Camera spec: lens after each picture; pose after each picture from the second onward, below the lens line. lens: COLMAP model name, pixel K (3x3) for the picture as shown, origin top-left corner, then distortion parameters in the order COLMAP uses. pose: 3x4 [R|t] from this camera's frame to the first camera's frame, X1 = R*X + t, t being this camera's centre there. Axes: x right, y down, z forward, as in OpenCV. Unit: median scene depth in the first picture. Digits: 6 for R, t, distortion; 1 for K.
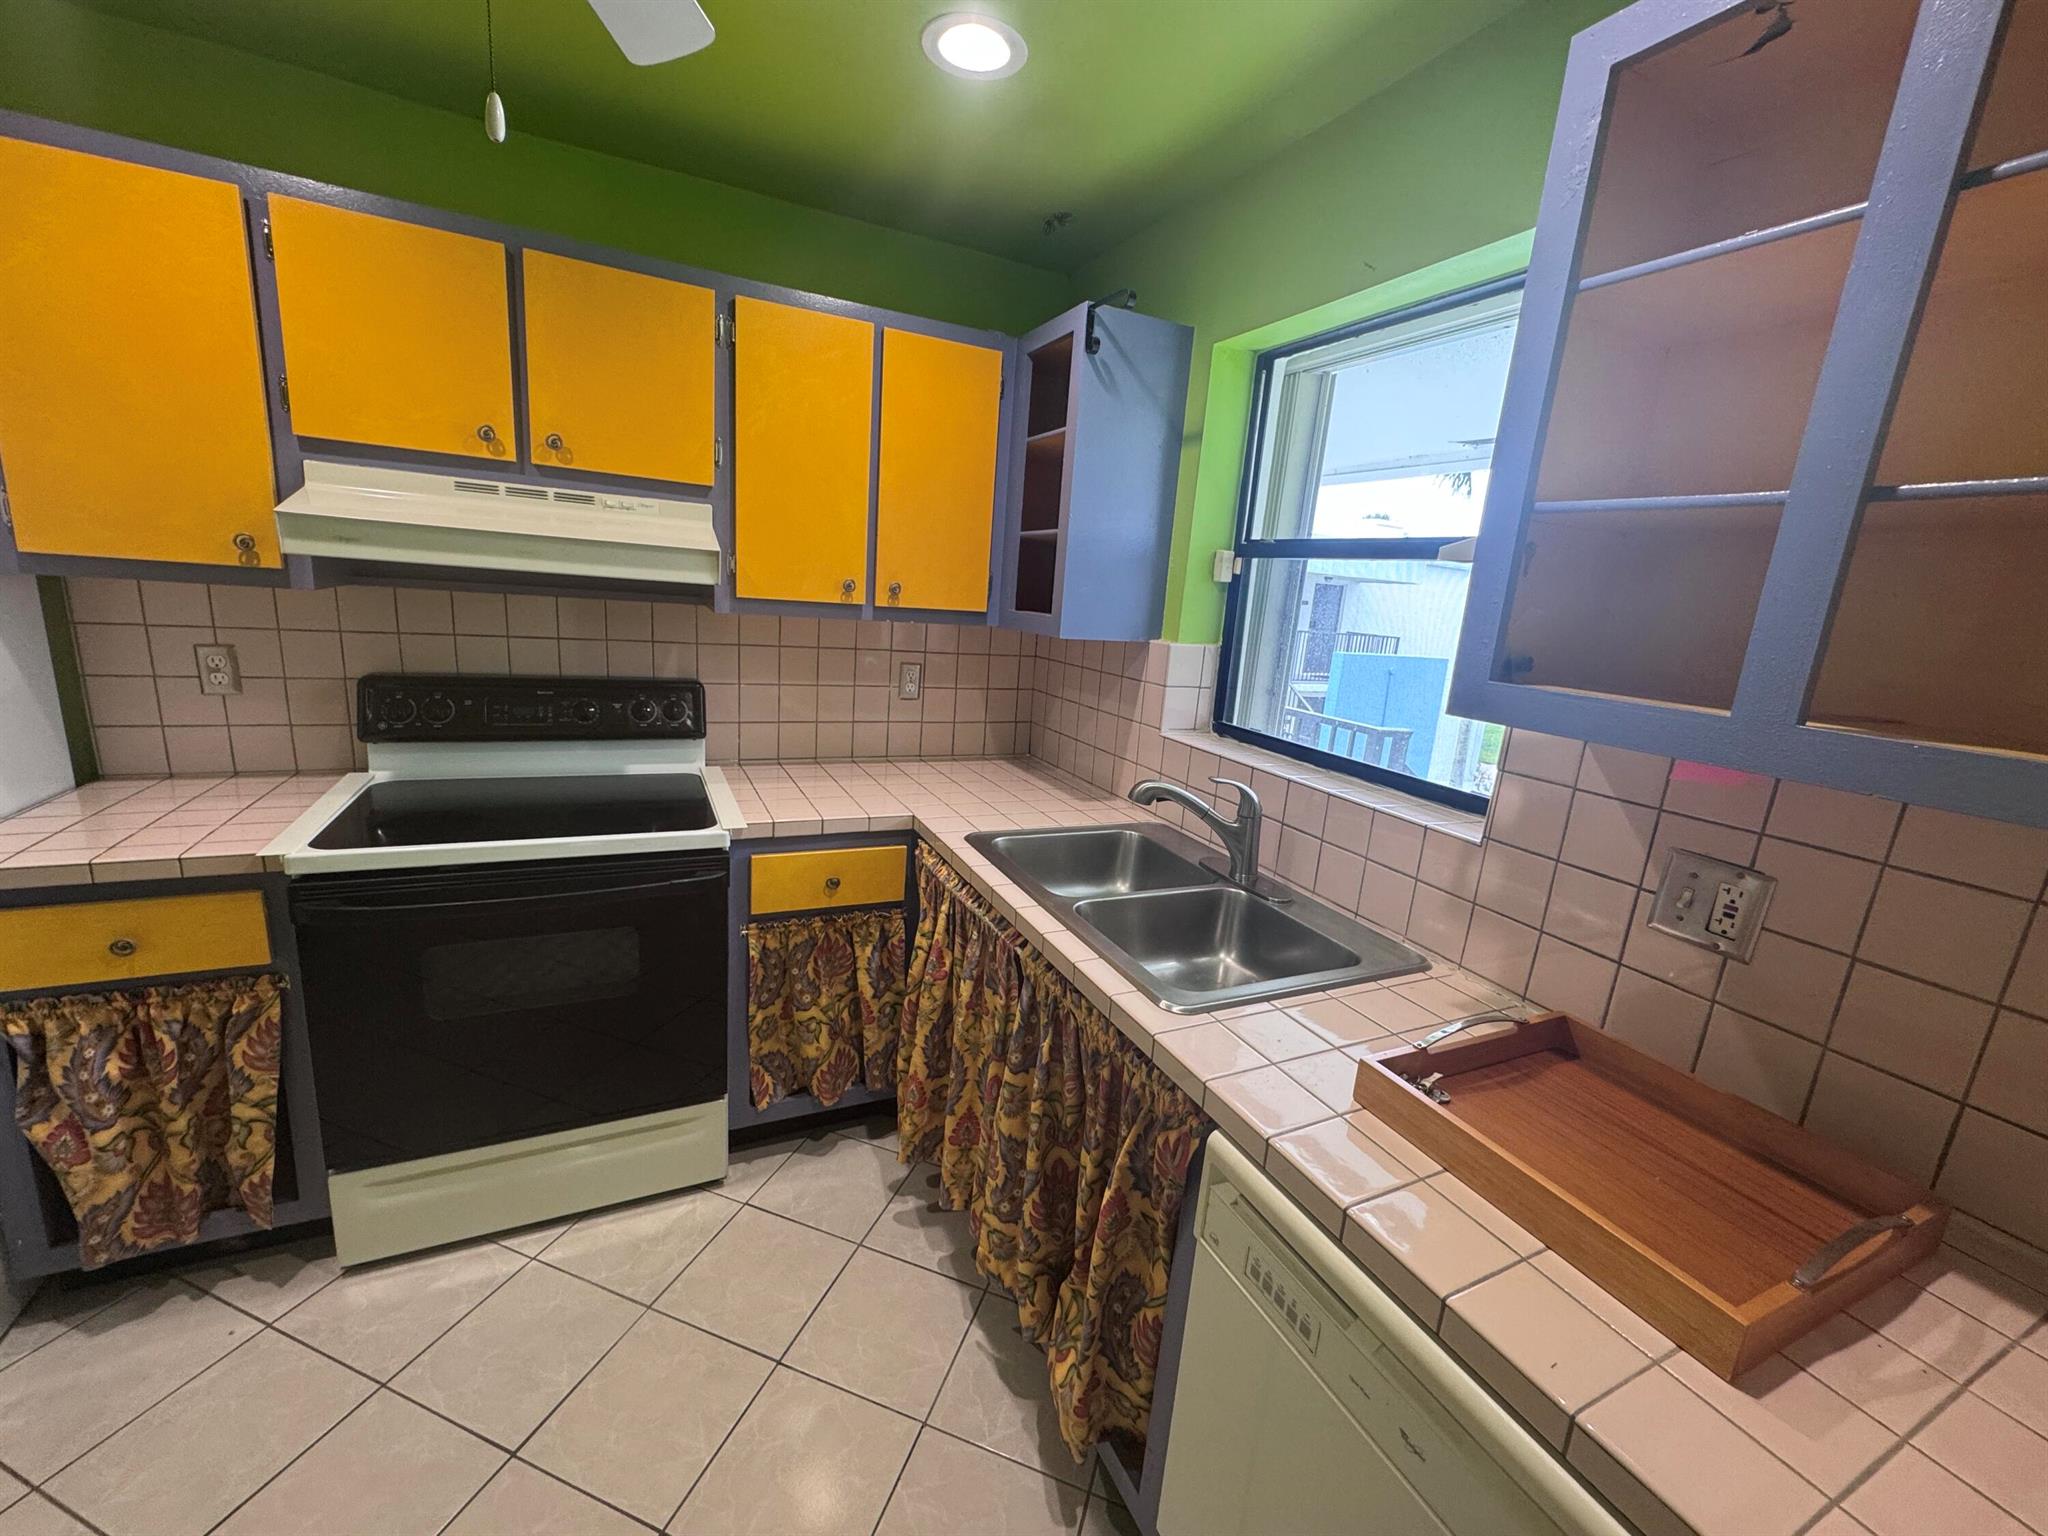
lens RADIAL K [[817.2, 0, 1023.7], [0, 817.2, 767.2], [0, 0, 1]] dist [-0.002690, 0.000870]
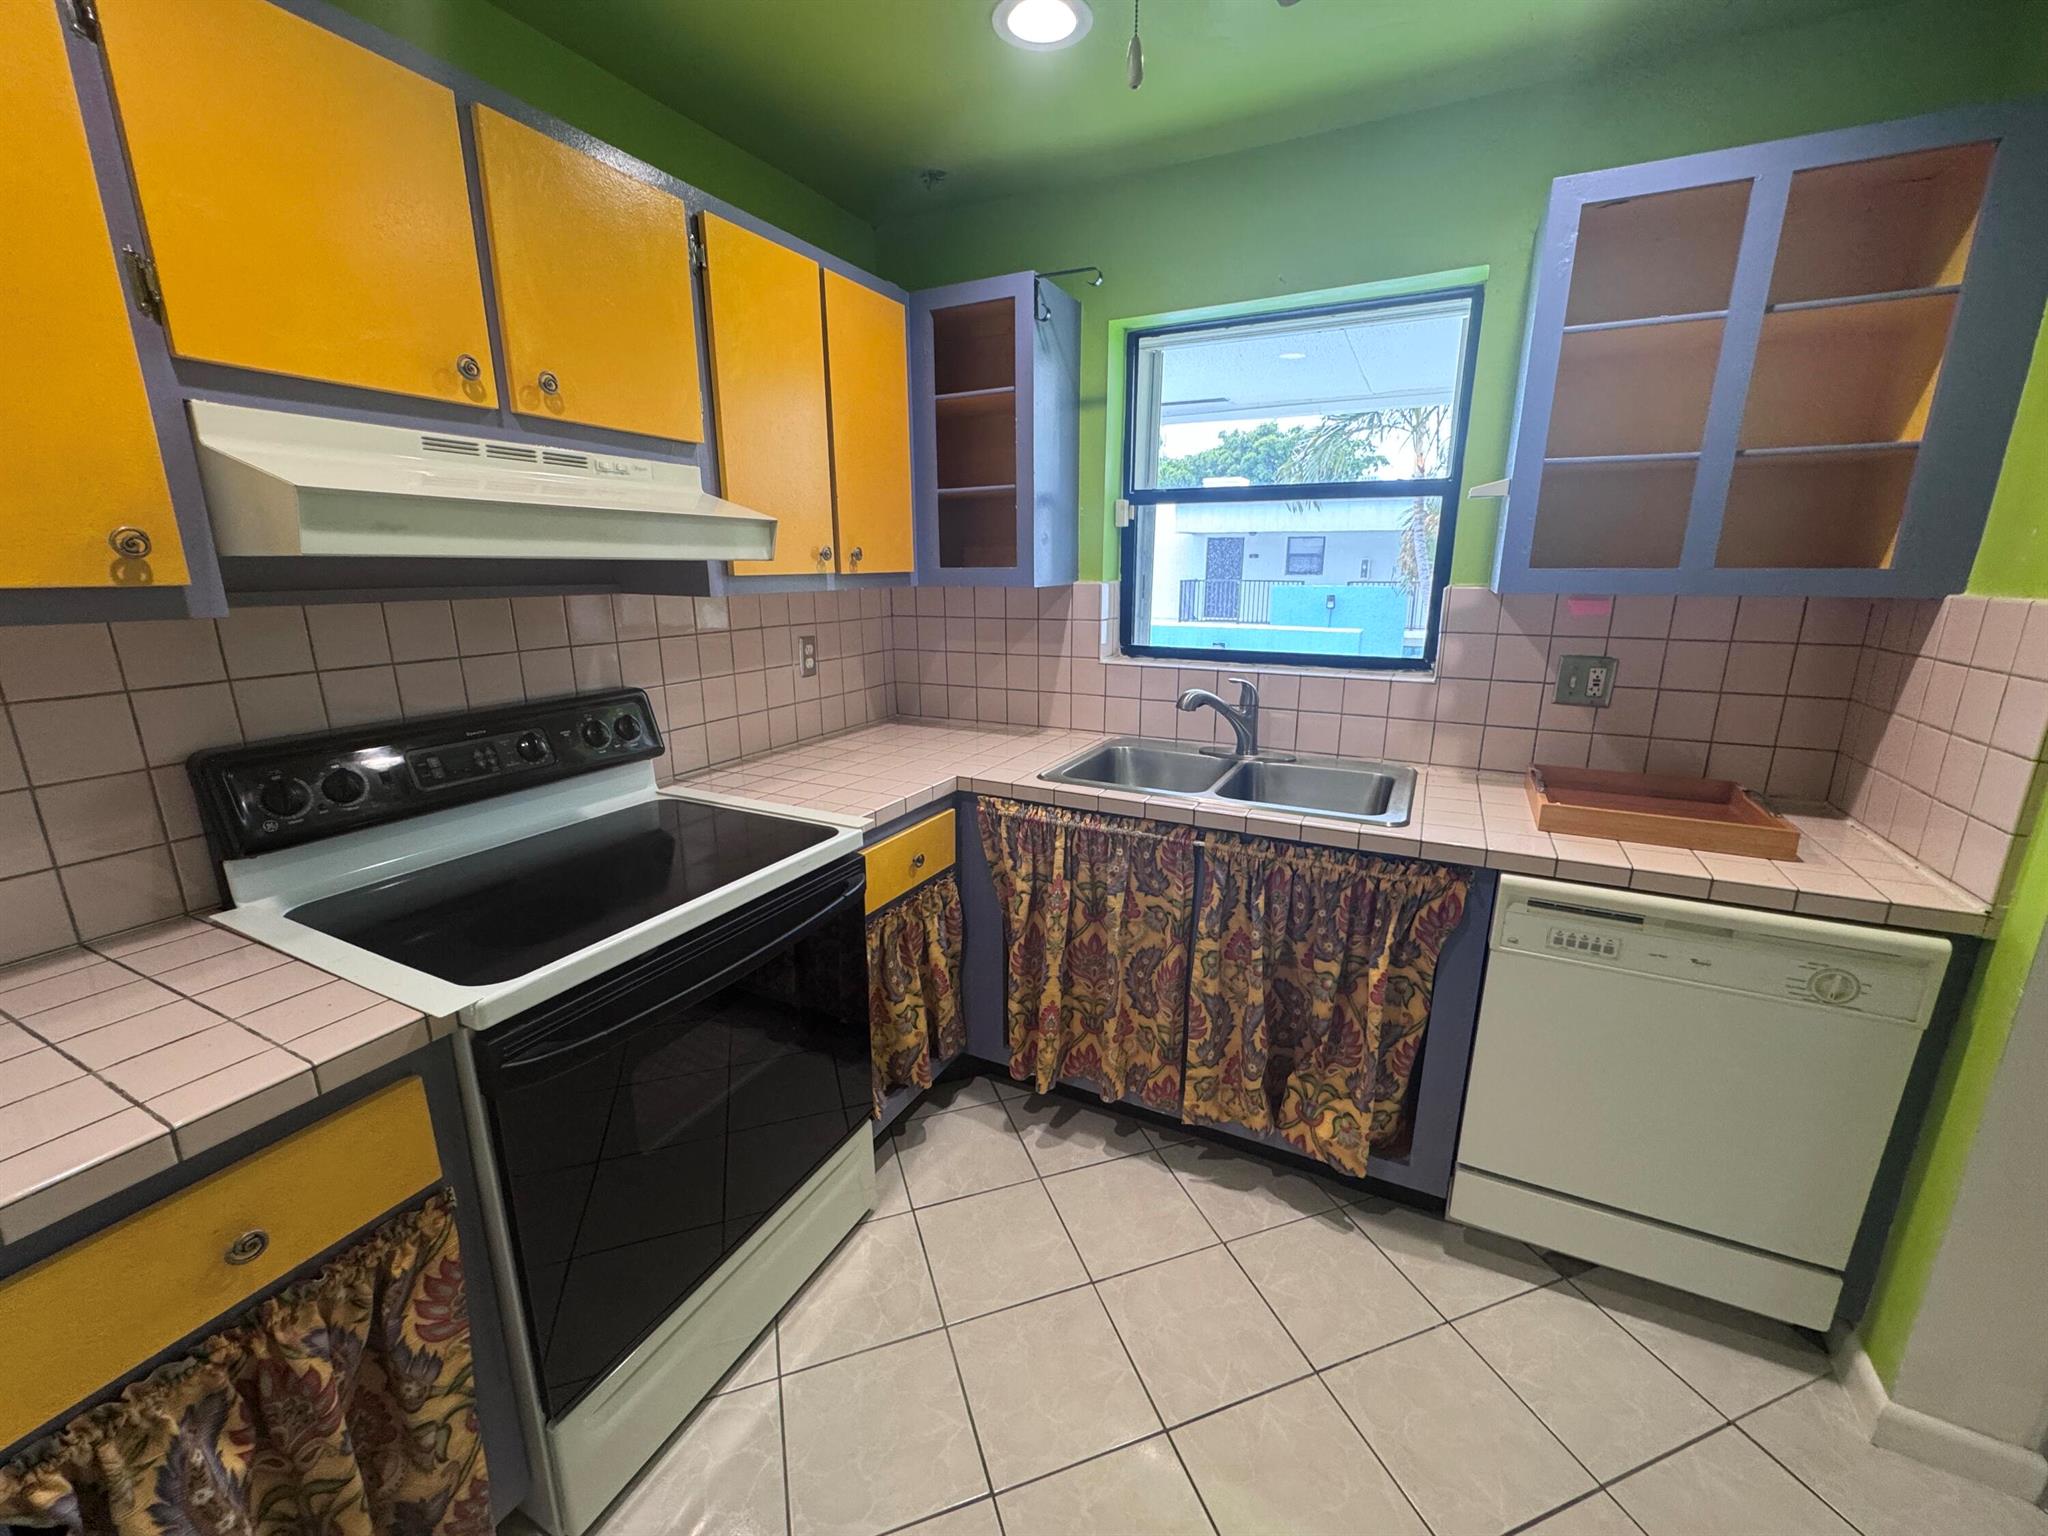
lens RADIAL K [[817.2, 0, 1023.7], [0, 817.2, 767.2], [0, 0, 1]] dist [-0.002690, 0.000870]
pose [[0.788273, -0.224742, 0.572815, -0.736946], [0.195081, 0.974168, 0.113753, -0.058288], [-0.583583, 0.022077, 0.811753, 0.152628]]
